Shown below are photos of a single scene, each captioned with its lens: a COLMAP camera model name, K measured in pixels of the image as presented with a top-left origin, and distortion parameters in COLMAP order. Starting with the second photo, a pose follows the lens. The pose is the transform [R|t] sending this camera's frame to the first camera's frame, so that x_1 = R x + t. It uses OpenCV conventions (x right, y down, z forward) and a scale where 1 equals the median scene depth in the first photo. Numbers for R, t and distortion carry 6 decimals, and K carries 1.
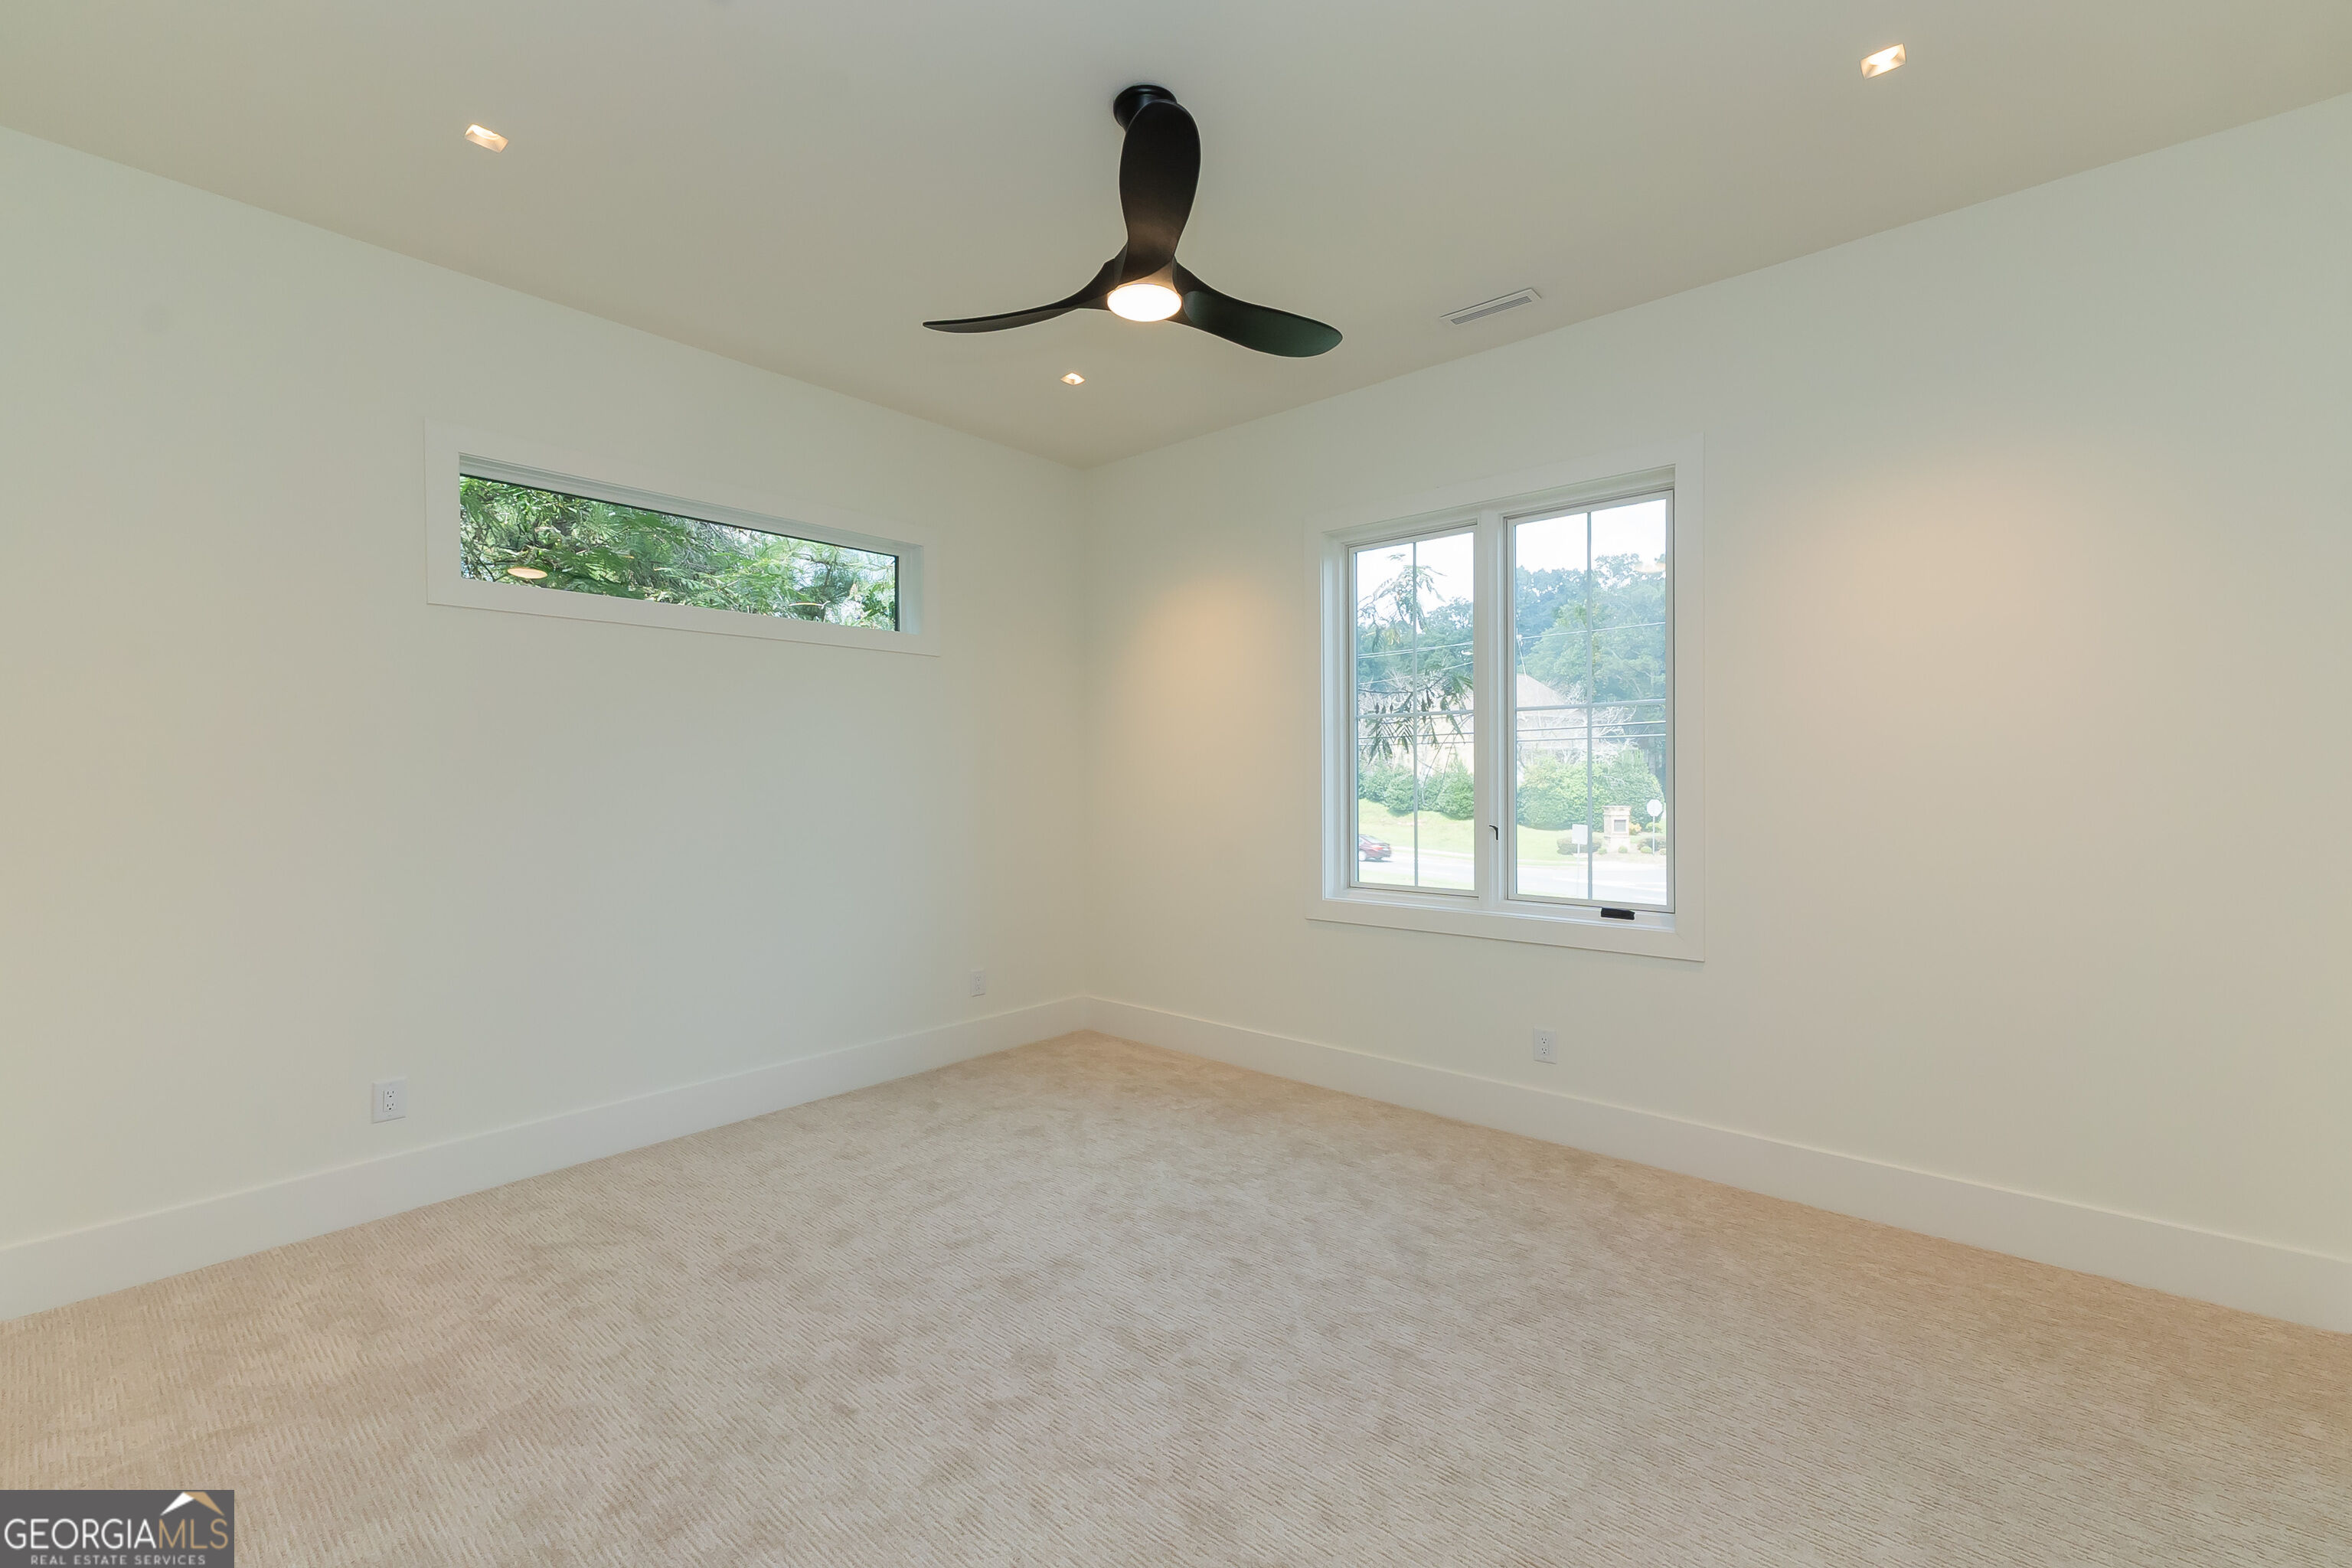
lens RADIAL K [[1017.3, 0, 1166.9], [0, 1017.3, 789.8], [0, 0, 1]] dist [0.008472, -0.000008]
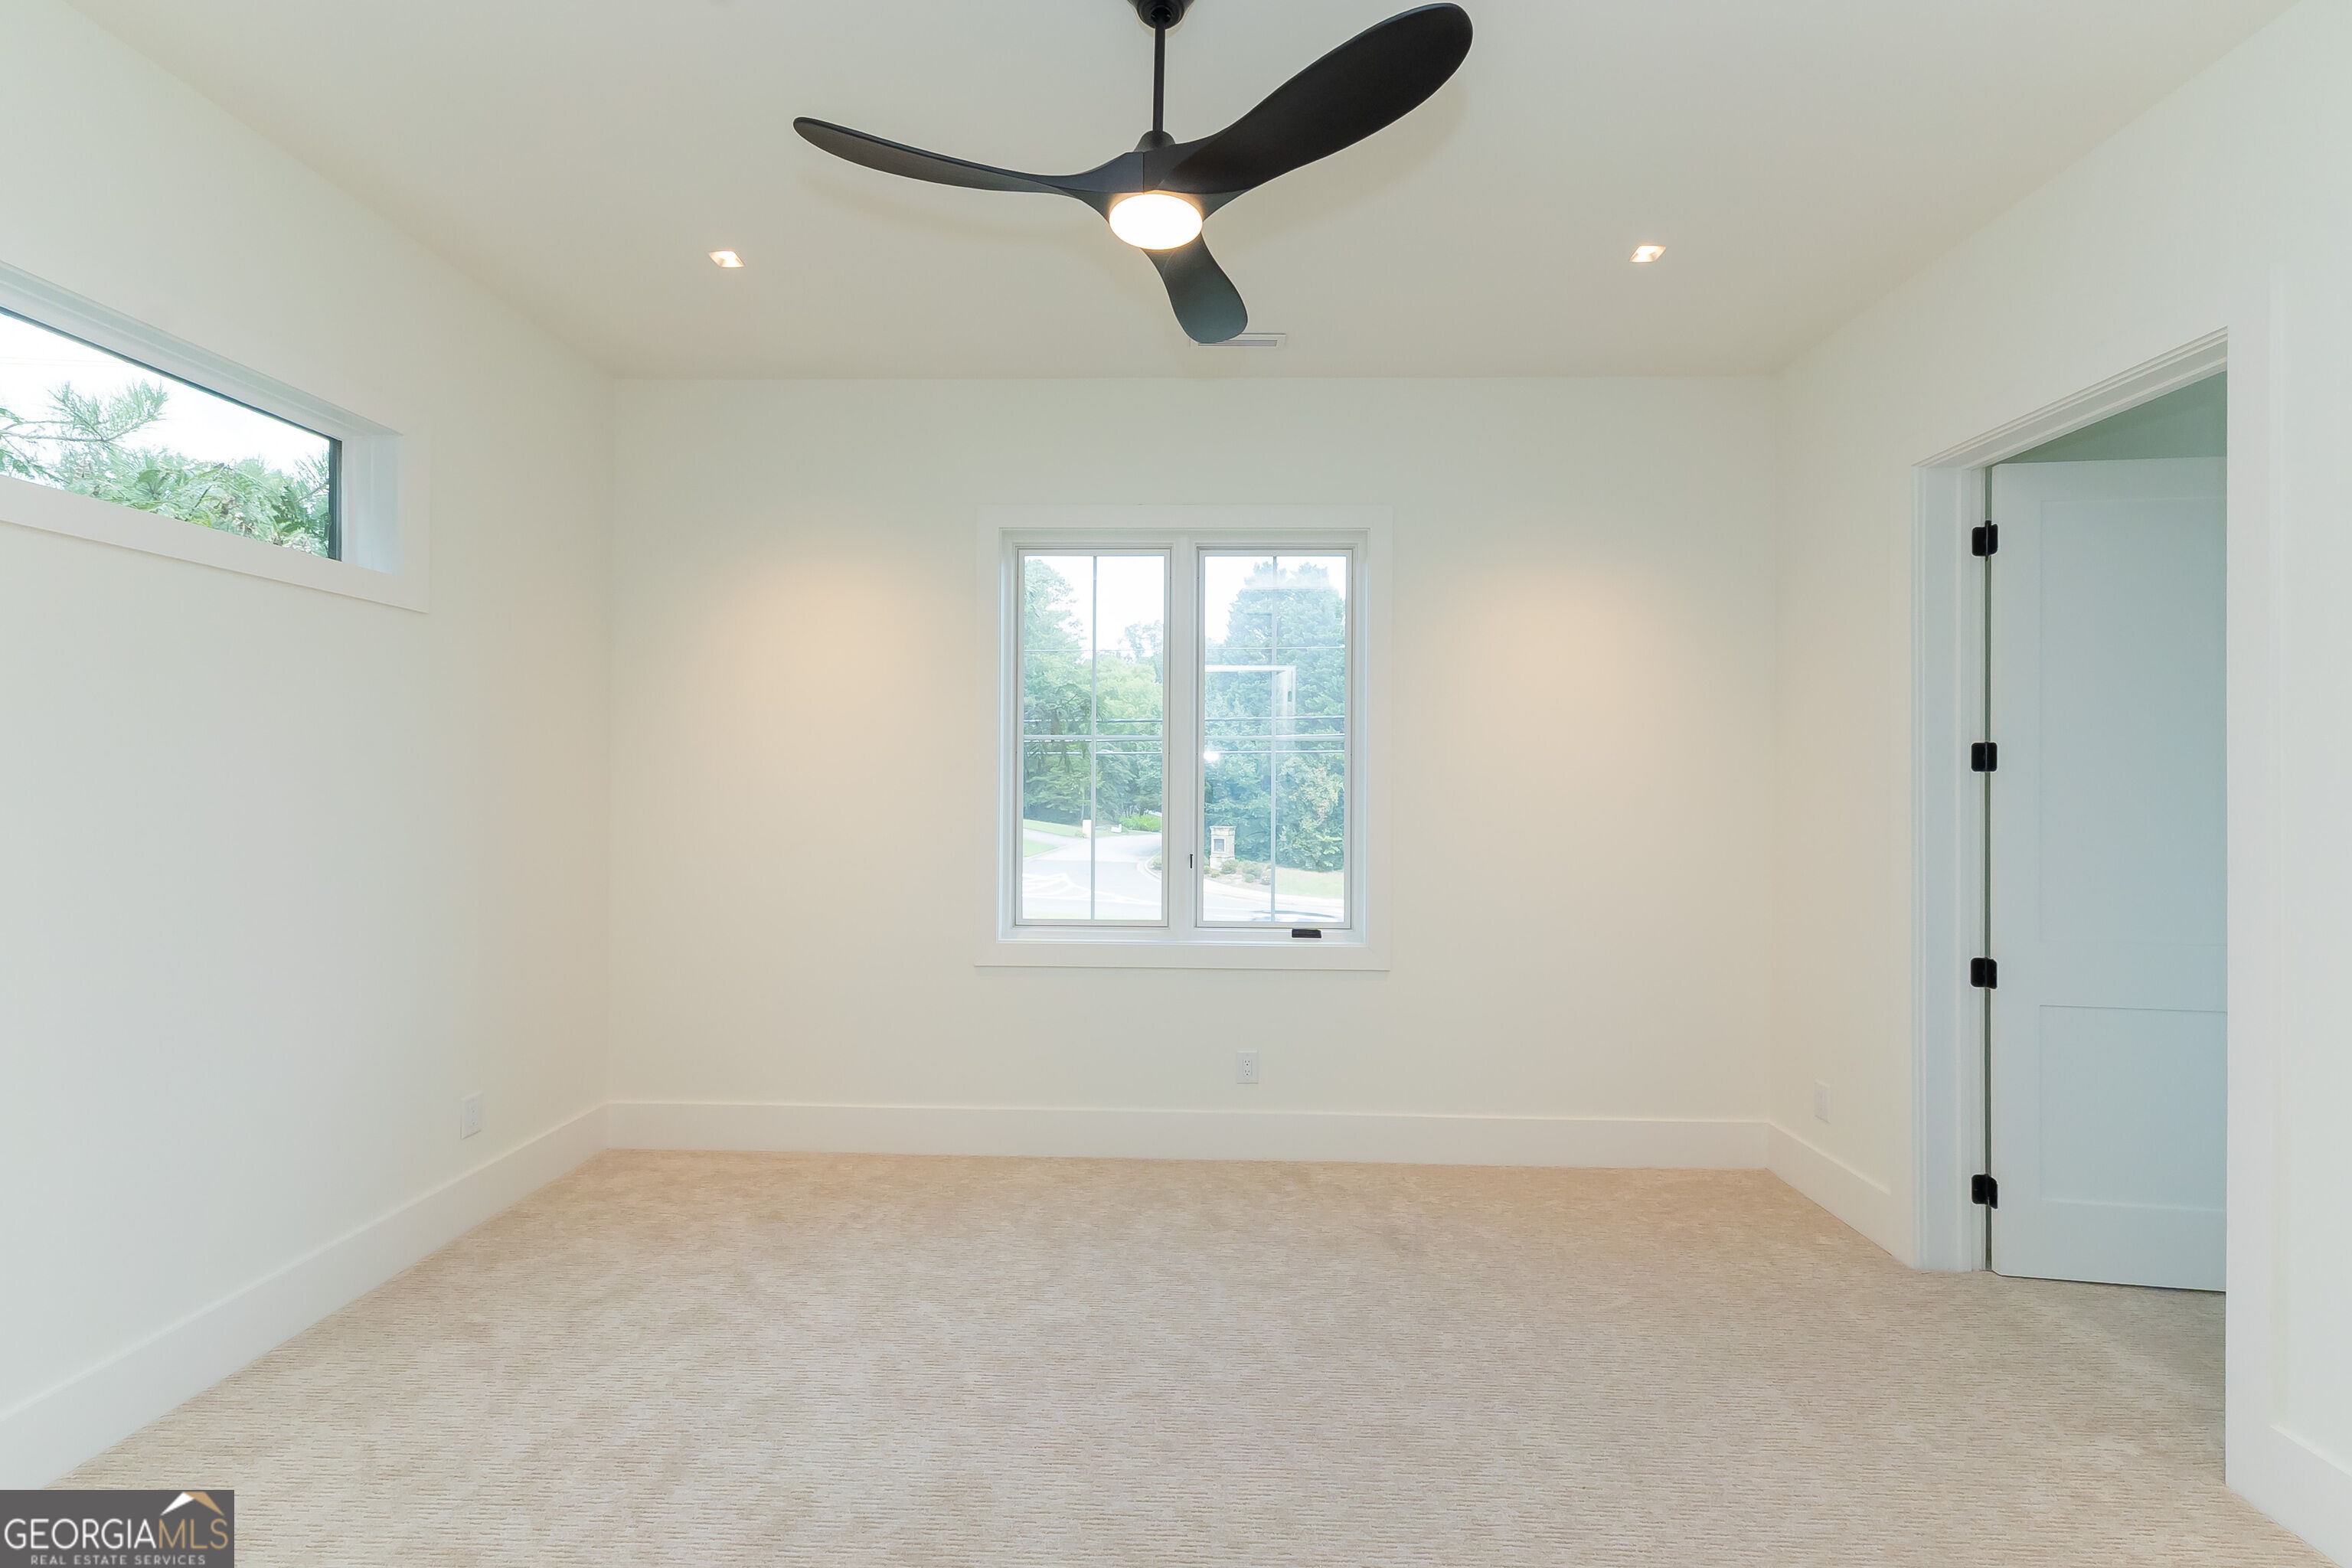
lens RADIAL K [[1017.3, 0, 1173.5], [0, 1017.3, 785.5], [0, 0, 1]] dist [0.008472, -0.000008]
pose [[0.756069, 0.009157, 0.654428, -0.354651], [-0.003468, 0.999944, -0.009985, -0.022666], [-0.654483, 0.005280, 0.756058, 0.265633]]
